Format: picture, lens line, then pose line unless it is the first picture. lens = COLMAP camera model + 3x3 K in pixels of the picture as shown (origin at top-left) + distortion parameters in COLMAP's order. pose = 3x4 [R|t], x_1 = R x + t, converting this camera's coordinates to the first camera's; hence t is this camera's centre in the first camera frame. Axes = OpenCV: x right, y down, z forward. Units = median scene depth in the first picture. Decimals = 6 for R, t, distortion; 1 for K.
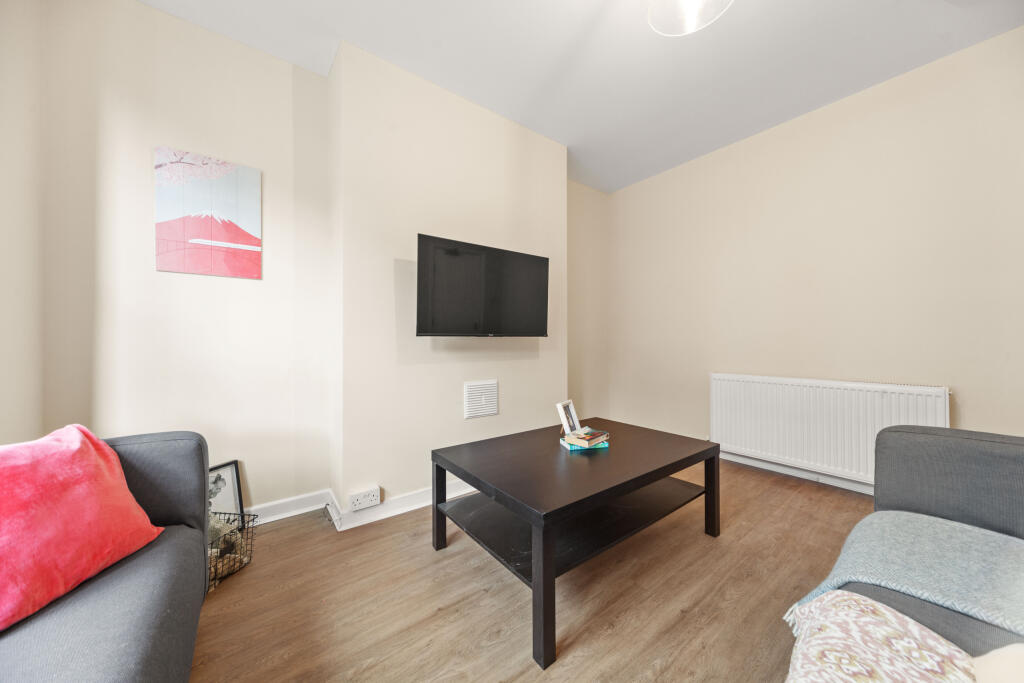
lens RADIAL K [[352.3, 0, 513.8], [0, 352.3, 345.6], [0, 0, 1]] dist [0.000443, 0.000145]
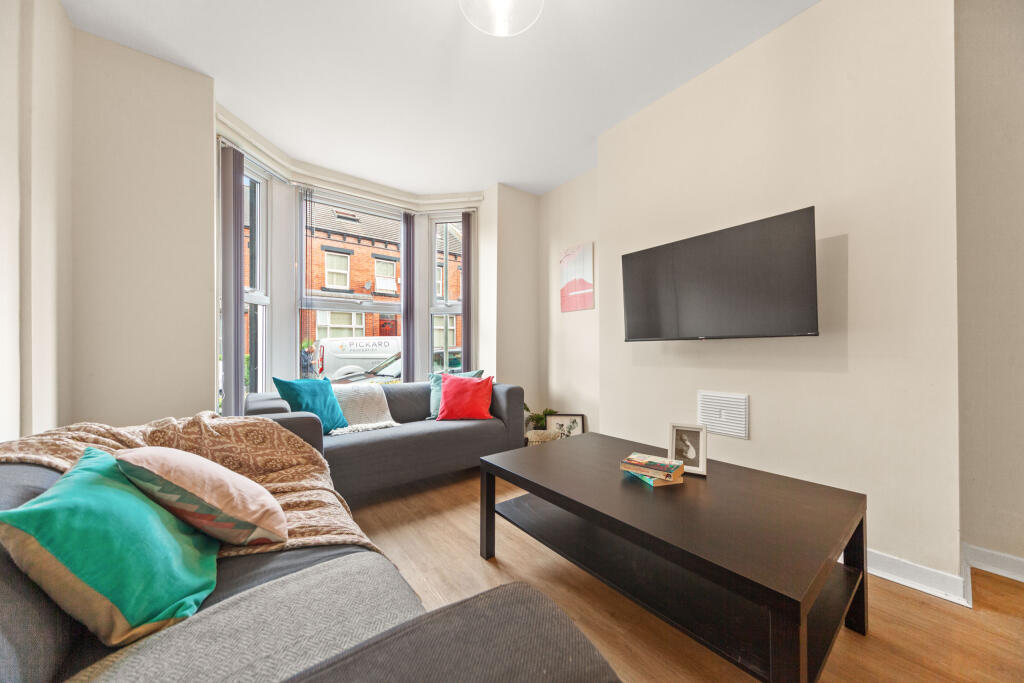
lens RADIAL K [[348.2, 0, 515.5], [0, 348.2, 343.0], [0, 0, 1]] dist [0.001424, 0.000118]
pose [[0.012574, -0.011425, -0.999856, 0.894224], [0.000805, 0.999935, -0.011416, -0.007911], [0.999921, -0.000662, 0.012582, 0.616462]]
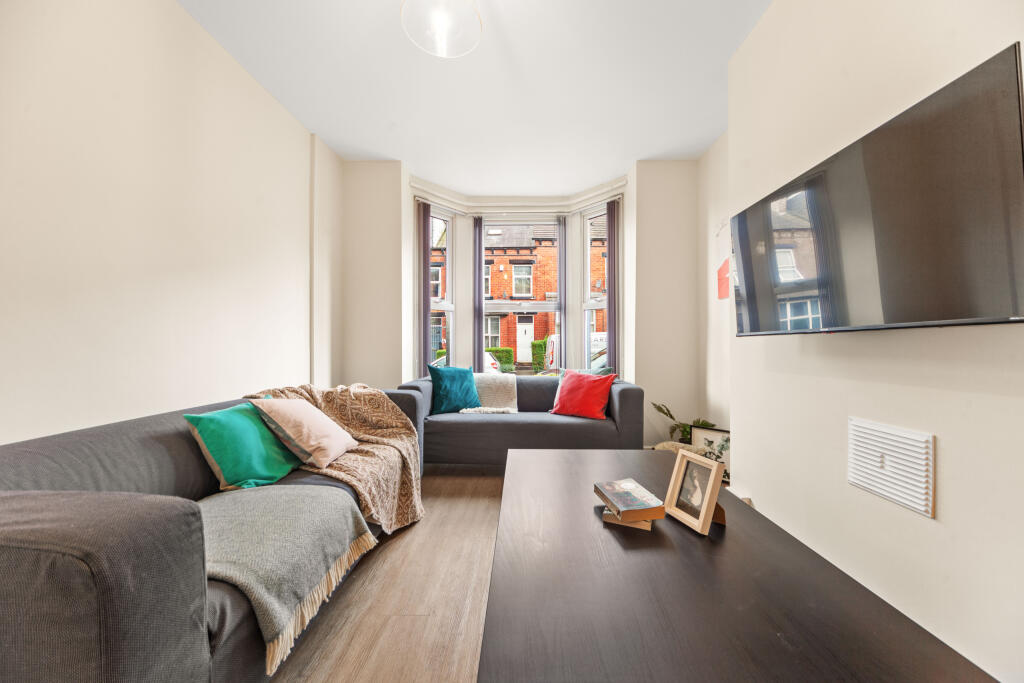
lens RADIAL K [[348.2, 0, 515.5], [0, 348.2, 343.0], [0, 0, 1]] dist [0.001424, 0.000118]
pose [[-0.621935, -0.000299, -0.783069, 0.724965], [-0.002671, 0.999995, 0.001740, -0.010569], [0.783065, 0.003173, -0.621932, 1.107252]]
